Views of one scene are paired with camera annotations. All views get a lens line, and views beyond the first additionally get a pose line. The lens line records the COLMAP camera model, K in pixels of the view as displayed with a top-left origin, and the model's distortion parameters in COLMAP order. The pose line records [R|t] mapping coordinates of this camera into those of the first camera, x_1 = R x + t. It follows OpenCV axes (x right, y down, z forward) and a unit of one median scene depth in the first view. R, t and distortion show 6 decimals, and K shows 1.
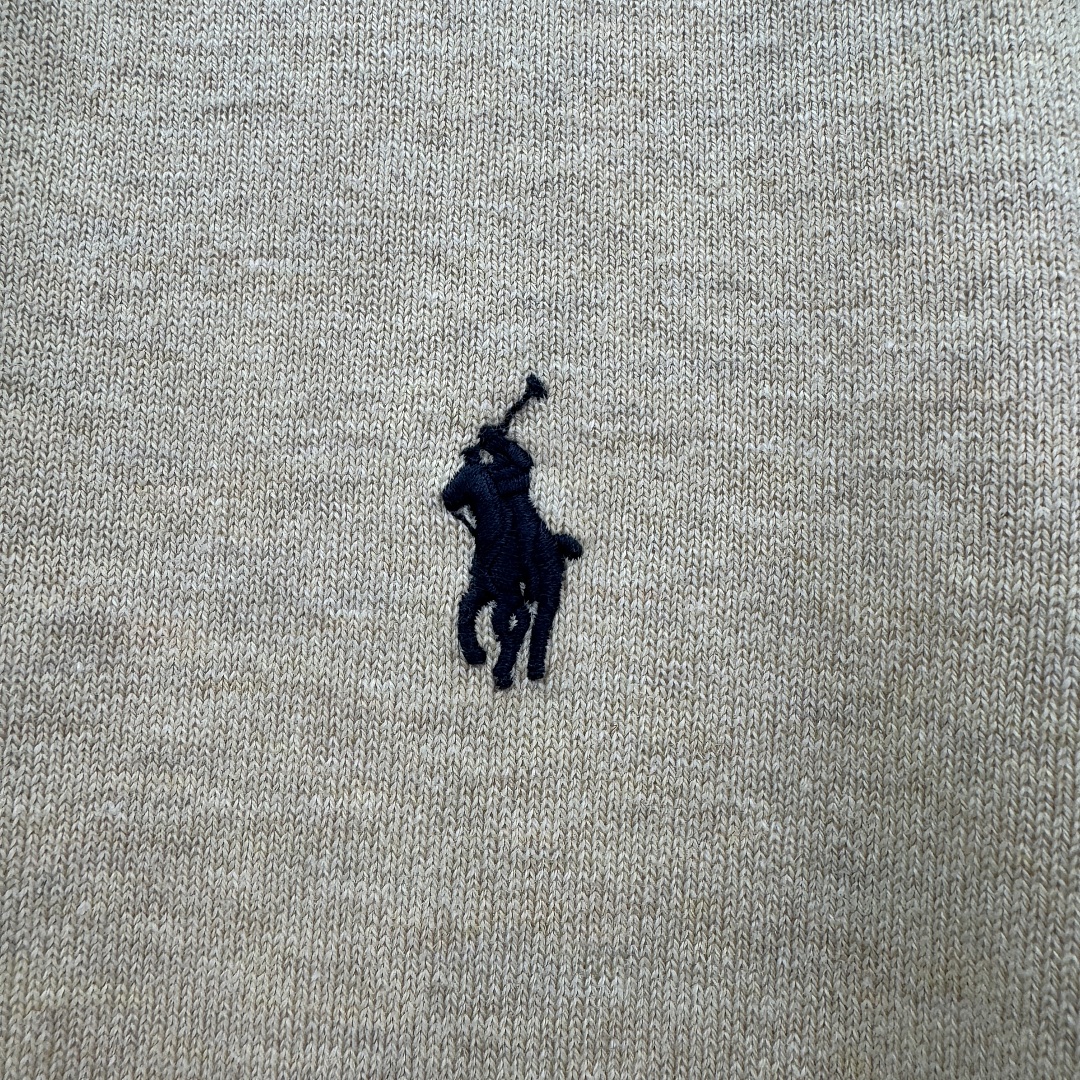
lens RADIAL K [[1333.7, 0, 595.5], [0, 1333.7, 538.2], [0, 0, 1]] dist [-0.032021, -0.004294]
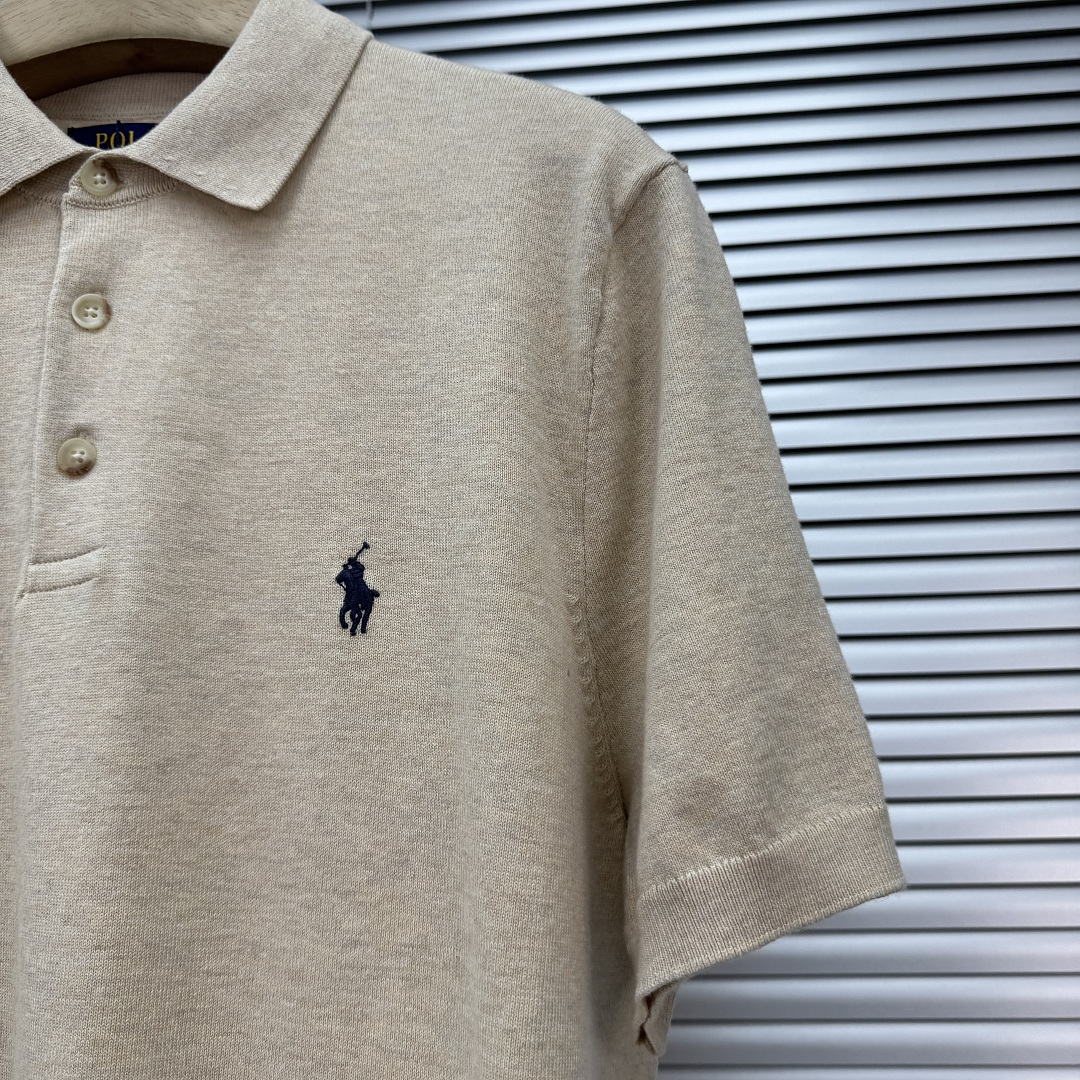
lens RADIAL K [[1412.4, 0, 539.4], [0, 1412.4, 567.4], [0, 0, 1]] dist [-0.019496, -0.006300]
pose [[0.987683, -0.037216, -0.151978, 0.912080], [0.020576, 0.993759, -0.109632, 0.332641], [0.155110, 0.105154, 0.982285, -2.354480]]
